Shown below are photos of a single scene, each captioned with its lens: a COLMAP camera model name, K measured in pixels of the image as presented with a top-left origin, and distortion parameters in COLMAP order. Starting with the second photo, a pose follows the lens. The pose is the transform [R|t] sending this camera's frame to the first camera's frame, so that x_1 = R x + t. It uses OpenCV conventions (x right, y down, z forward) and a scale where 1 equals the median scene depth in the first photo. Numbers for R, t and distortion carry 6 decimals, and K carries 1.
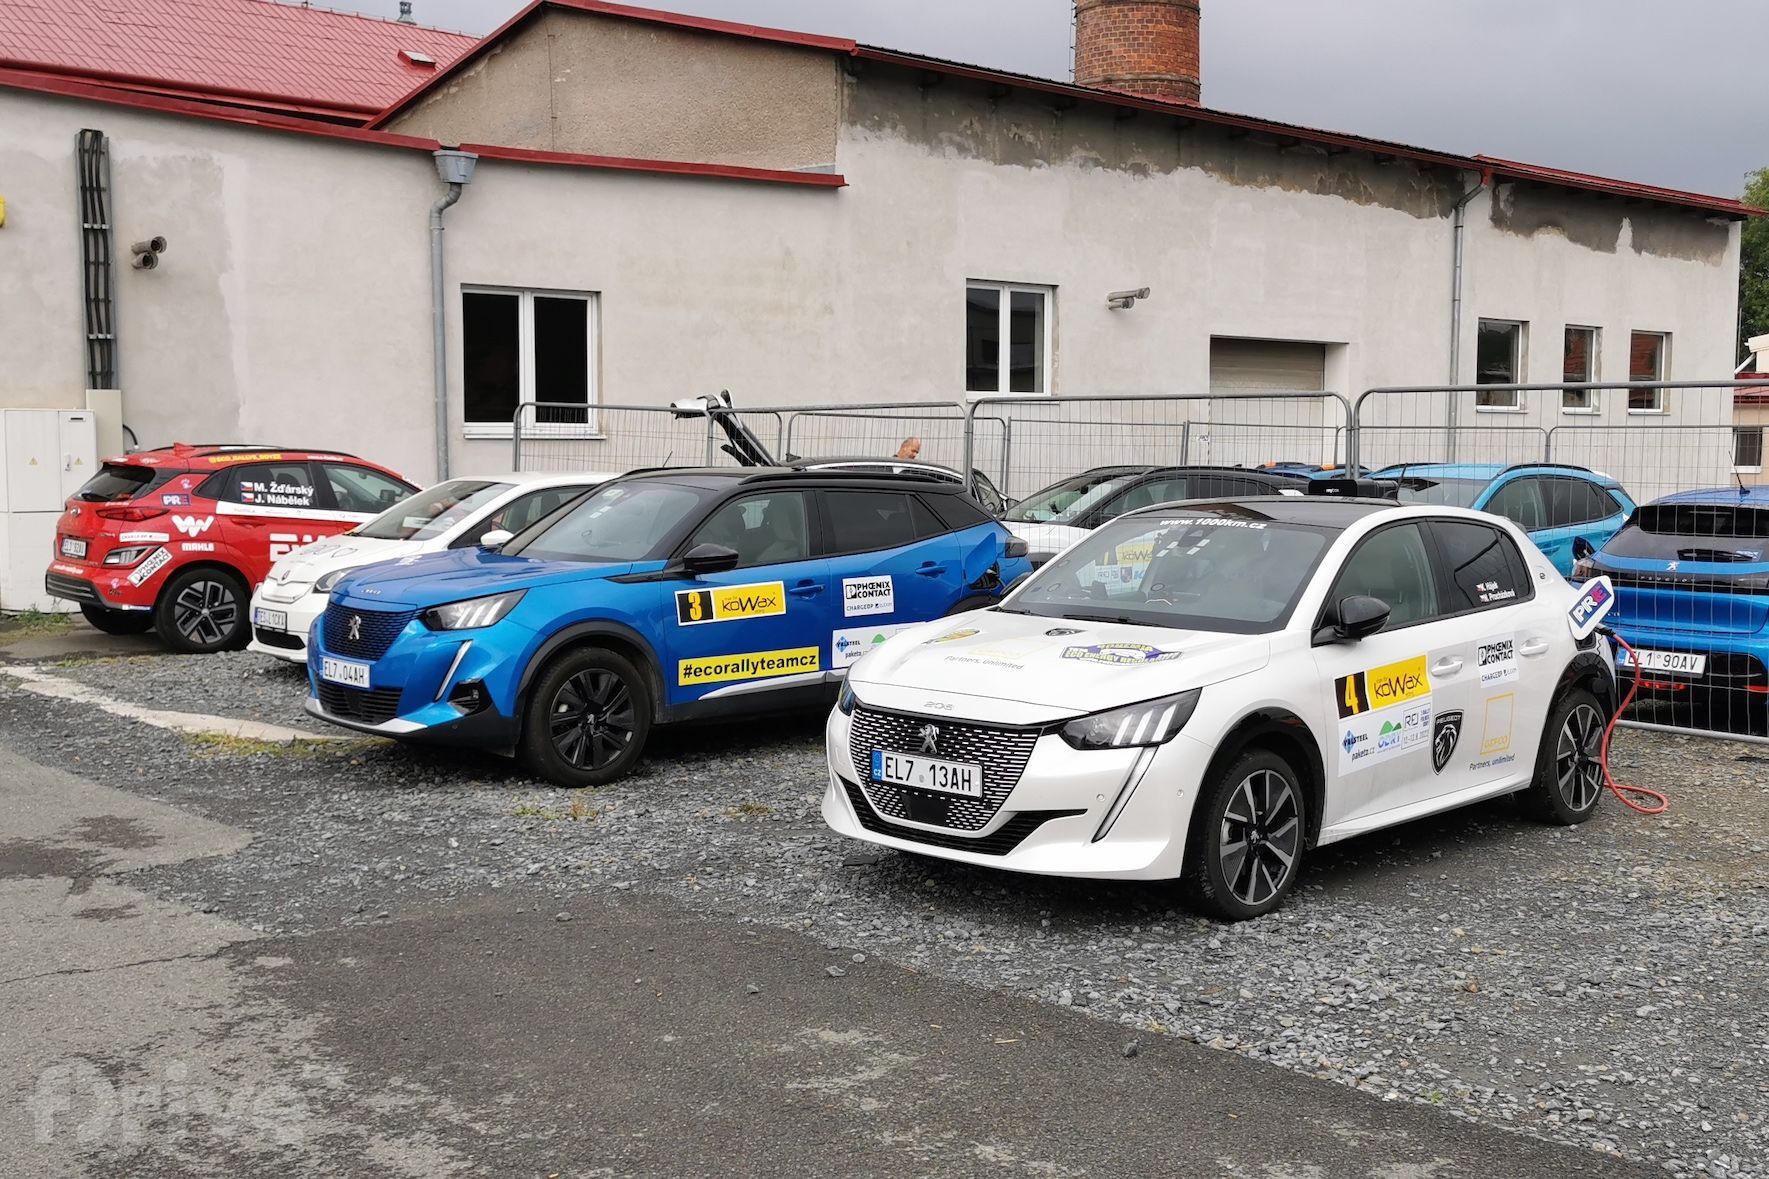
lens RADIAL K [[2023.4, 0, 889.4], [0, 2023.4, 632.2], [0, 0, 1]] dist [-0.021533, 0.191810]
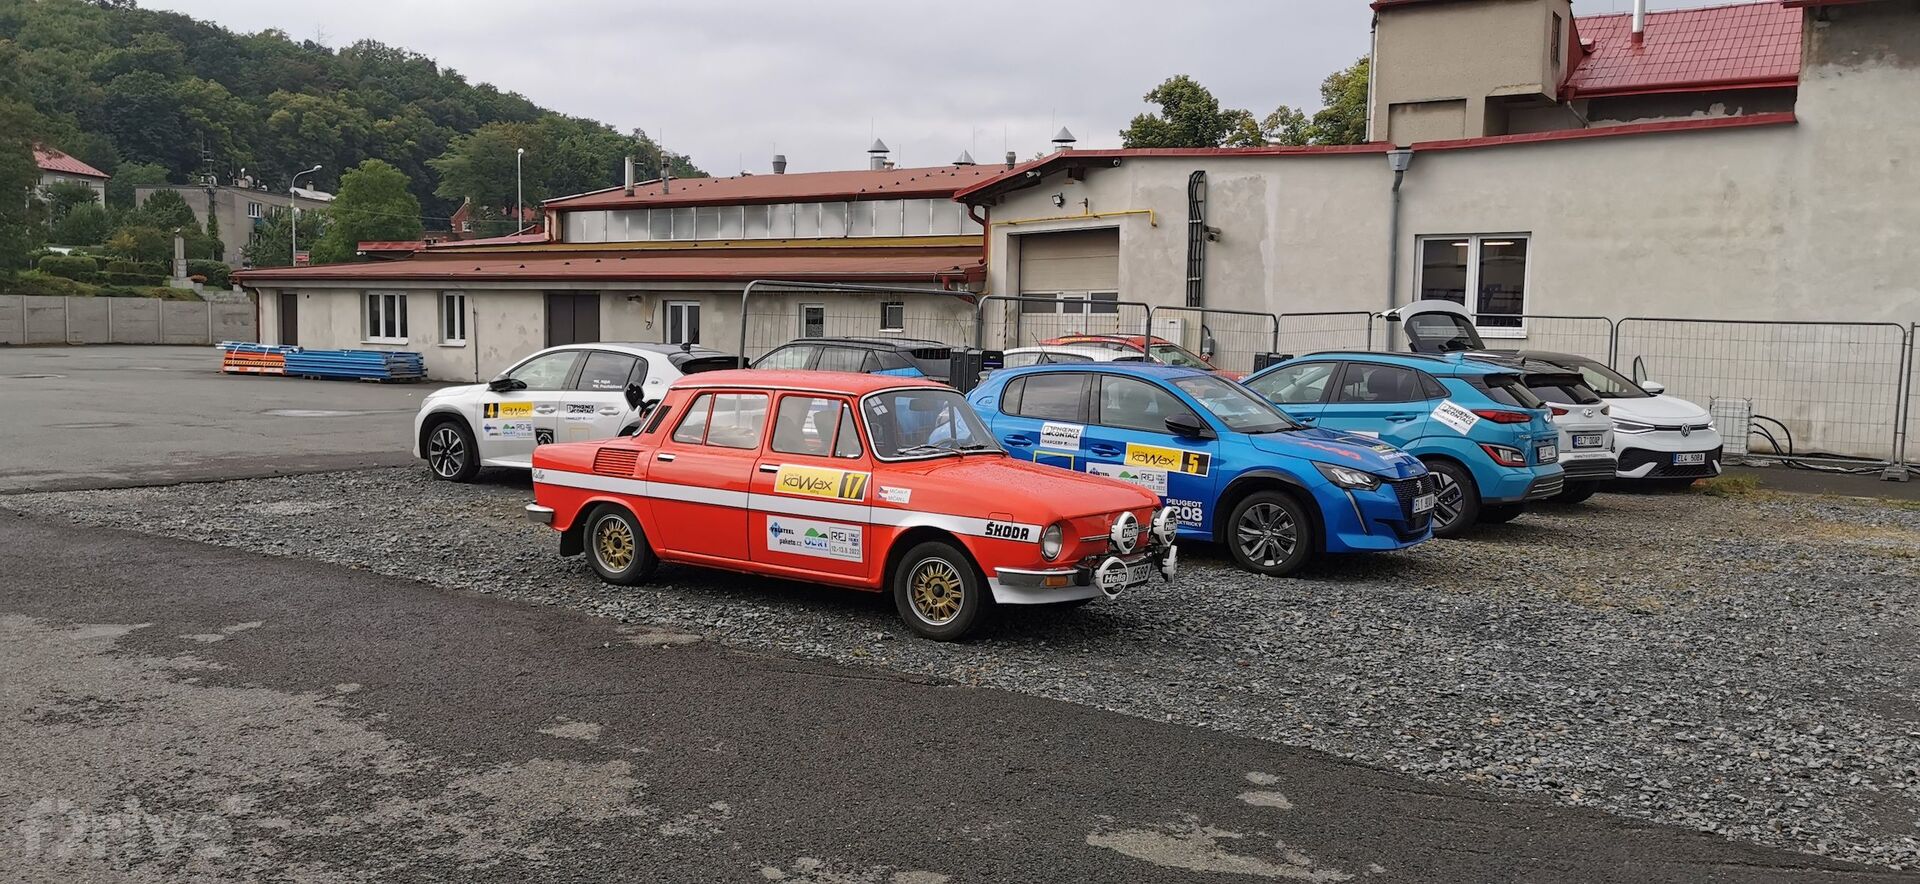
lens RADIAL K [[1526.7, 0, 953.3], [0, 1526.7, 455.4], [0, 0, 1]] dist [0.040456, -0.049335]
pose [[0.227132, 0.081874, -0.970416, 1.117902], [-0.112174, 0.992027, 0.057442, -0.045488], [0.967382, 0.095809, 0.234506, 0.540944]]
